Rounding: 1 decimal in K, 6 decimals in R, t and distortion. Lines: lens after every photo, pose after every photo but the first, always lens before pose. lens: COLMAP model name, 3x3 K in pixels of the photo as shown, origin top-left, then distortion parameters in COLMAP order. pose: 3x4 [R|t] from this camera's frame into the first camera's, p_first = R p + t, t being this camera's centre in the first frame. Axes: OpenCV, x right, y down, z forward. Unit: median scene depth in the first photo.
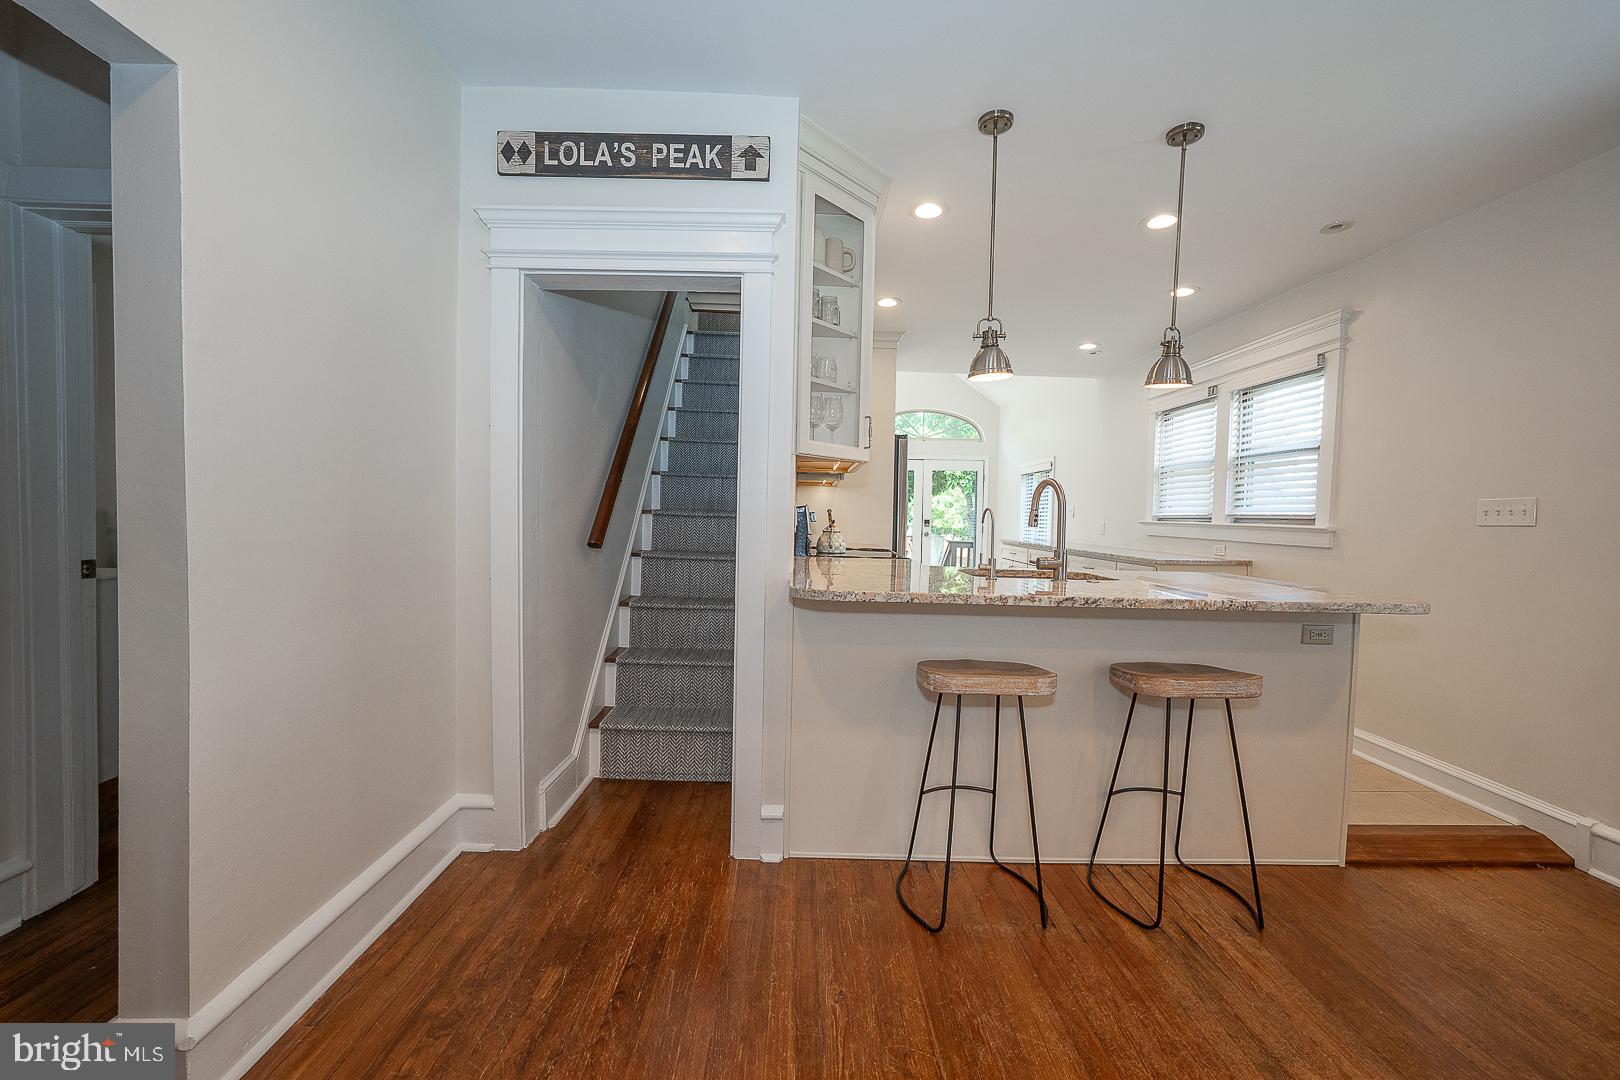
lens RADIAL K [[649.8, 0, 807.1], [0, 649.8, 538.6], [0, 0, 1]] dist [-0.019028, -0.000285]
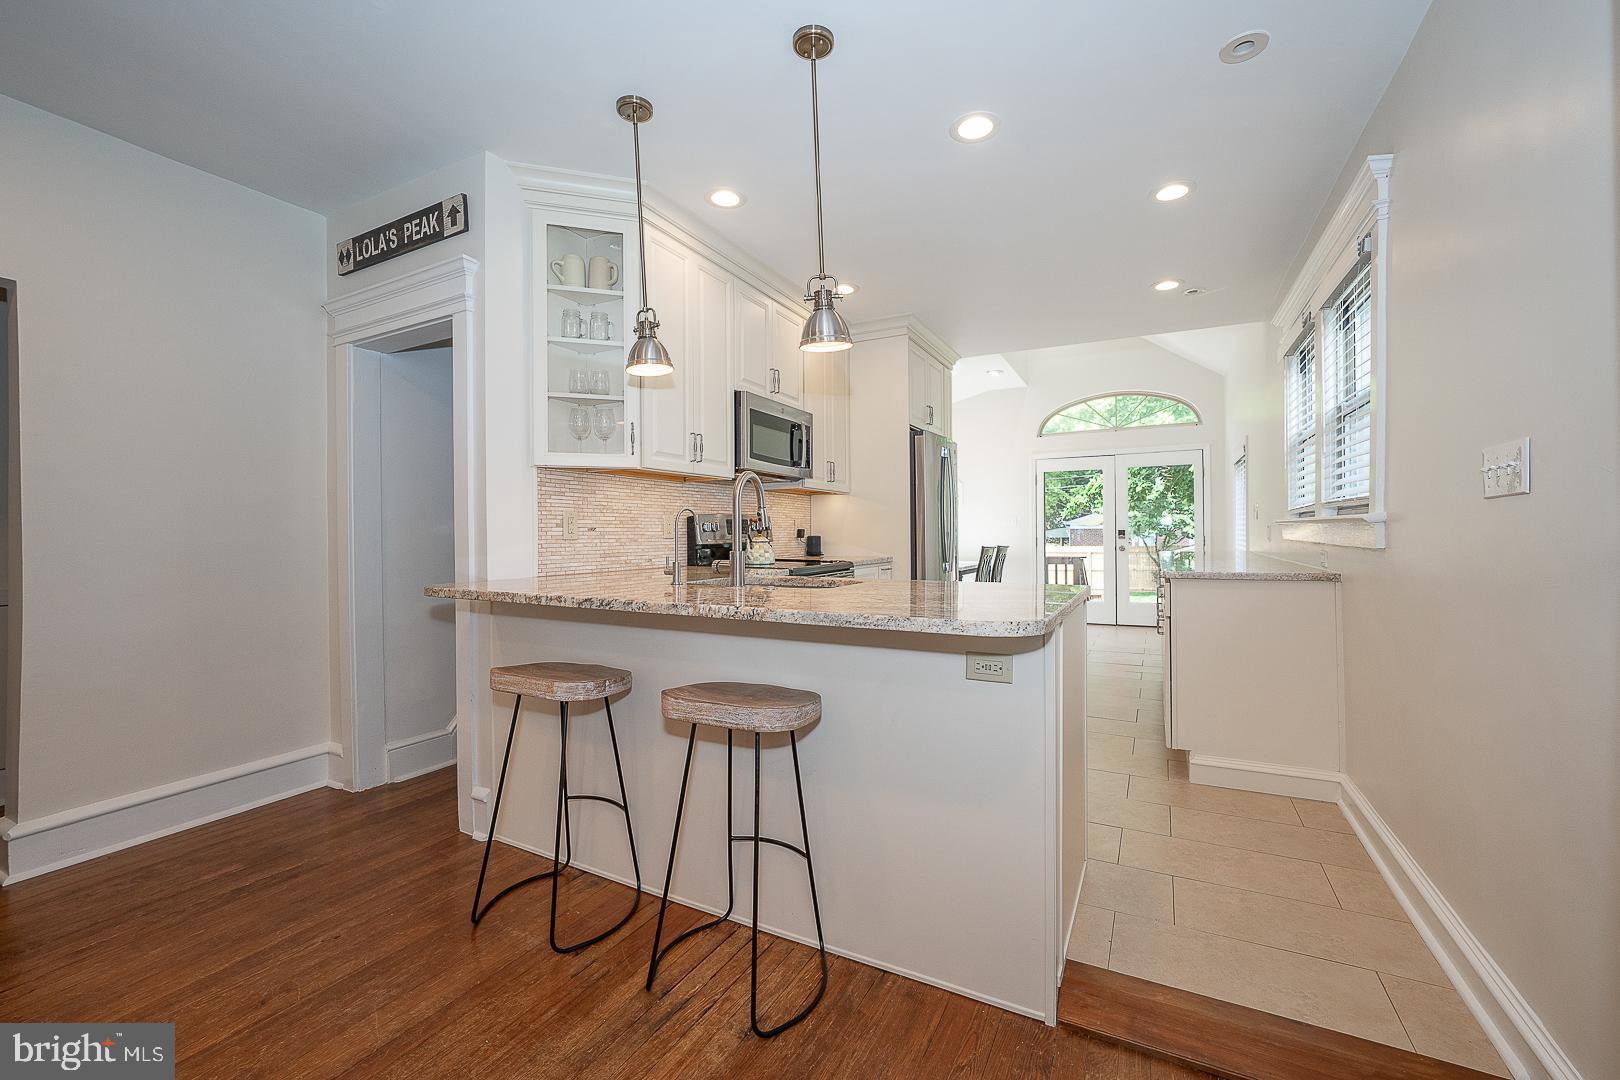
lens RADIAL K [[698.8, 0, 810.5], [0, 698.8, 539.5], [0, 0, 1]] dist [-0.009588, 0.001173]
pose [[0.862794, -0.024371, -0.504968, 1.084097], [0.006779, 0.999305, -0.036646, 0.041170], [0.505511, 0.028195, 0.862360, 0.264162]]
